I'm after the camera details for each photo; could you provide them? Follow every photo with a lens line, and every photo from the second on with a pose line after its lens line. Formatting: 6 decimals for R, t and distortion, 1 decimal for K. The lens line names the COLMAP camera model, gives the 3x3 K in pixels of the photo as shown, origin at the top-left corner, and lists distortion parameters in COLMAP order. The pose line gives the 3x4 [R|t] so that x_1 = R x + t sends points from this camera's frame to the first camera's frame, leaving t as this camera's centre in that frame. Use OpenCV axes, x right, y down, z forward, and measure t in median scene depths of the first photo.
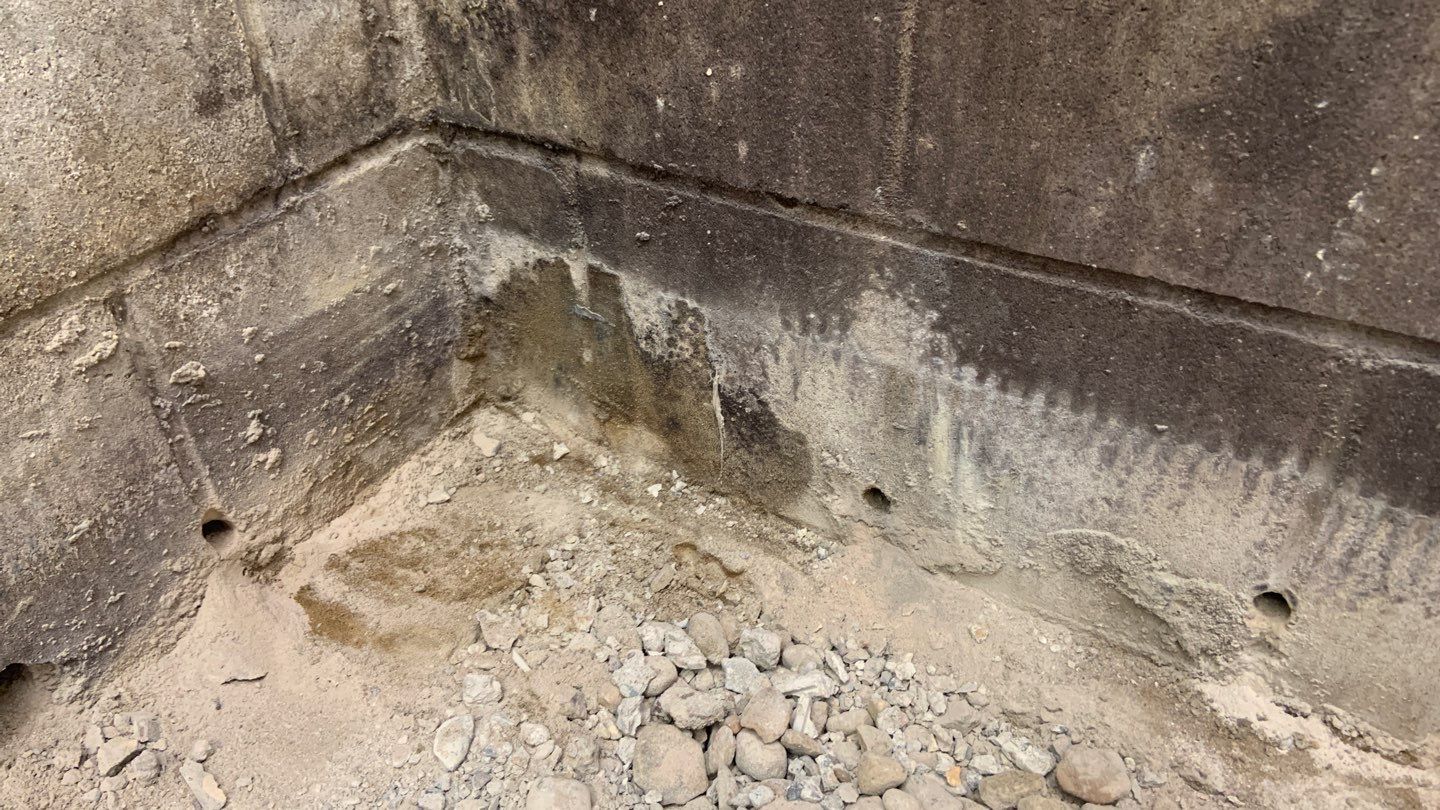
lens RADIAL K [[1056.0, 0, 720.0], [0, 1056.0, 405.0], [0, 0, 1]] dist [0.129579, -0.181766]
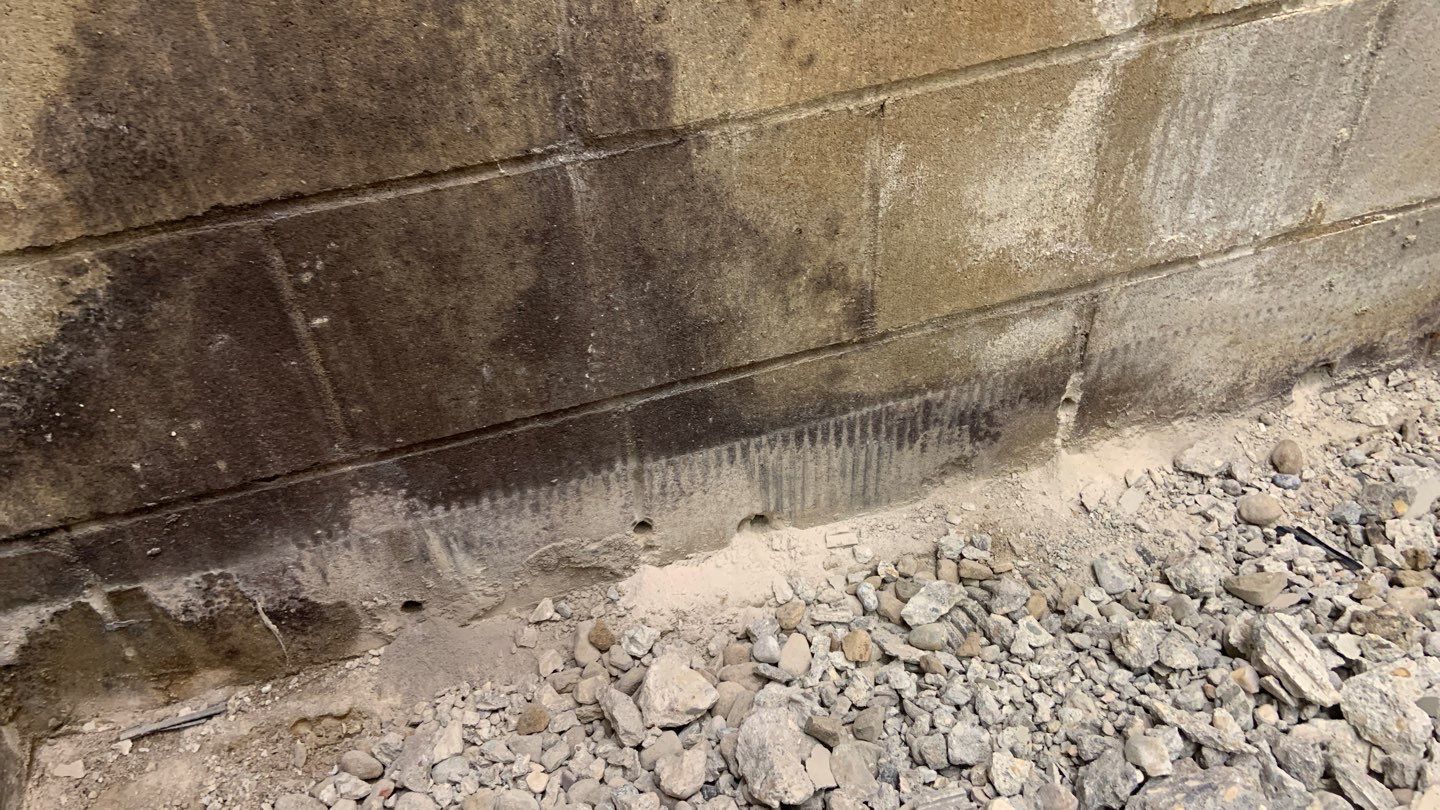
lens RADIAL K [[1079.5, 0, 692.1], [0, 1079.5, 400.5], [0, 0, 1]] dist [0.134926, -0.177848]
pose [[0.663171, -0.498620, 0.558195, -0.300083], [0.460460, 0.859747, 0.220933, -0.317304], [-0.590069, 0.110510, 0.799754, -0.464733]]
